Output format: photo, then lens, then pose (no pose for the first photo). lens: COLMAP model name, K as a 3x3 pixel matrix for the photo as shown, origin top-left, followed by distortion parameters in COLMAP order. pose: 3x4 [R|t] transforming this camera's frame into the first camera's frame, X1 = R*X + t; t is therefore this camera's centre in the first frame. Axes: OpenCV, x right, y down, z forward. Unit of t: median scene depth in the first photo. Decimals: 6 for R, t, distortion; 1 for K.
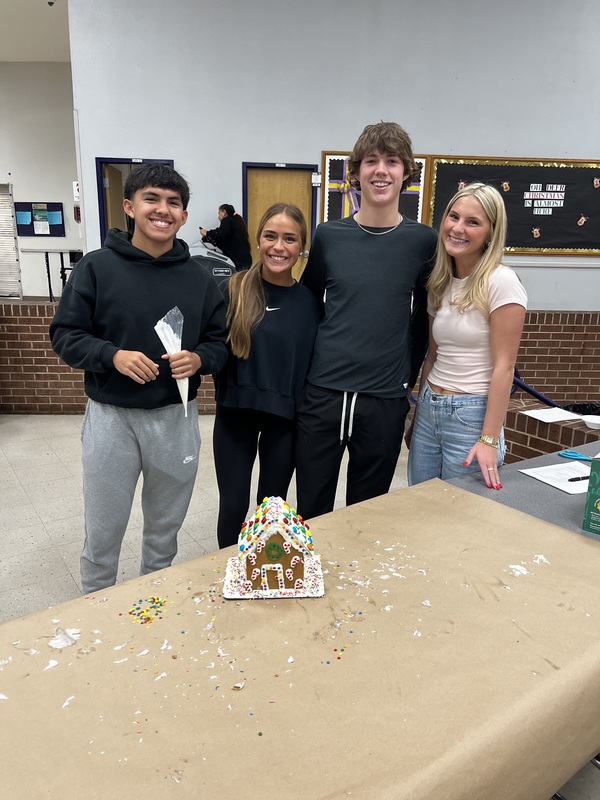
lens RADIAL K [[606.0, 0, 300.0], [0, 606.0, 400.0], [0, 0, 1]] dist [0.049363, -0.003032]
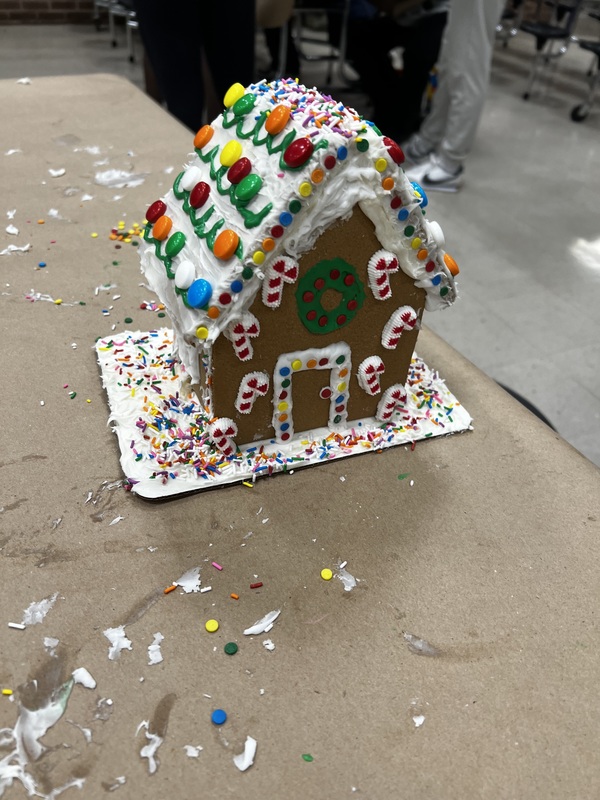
lens RADIAL K [[606.0, 0, 300.0], [0, 606.0, 400.0], [0, 0, 1]] dist [0.049363, -0.003032]
pose [[0.944653, -0.153794, 0.289791, -0.127956], [0.029686, 0.919762, 0.391351, 0.190538], [-0.326726, -0.361088, 0.873422, 0.772490]]
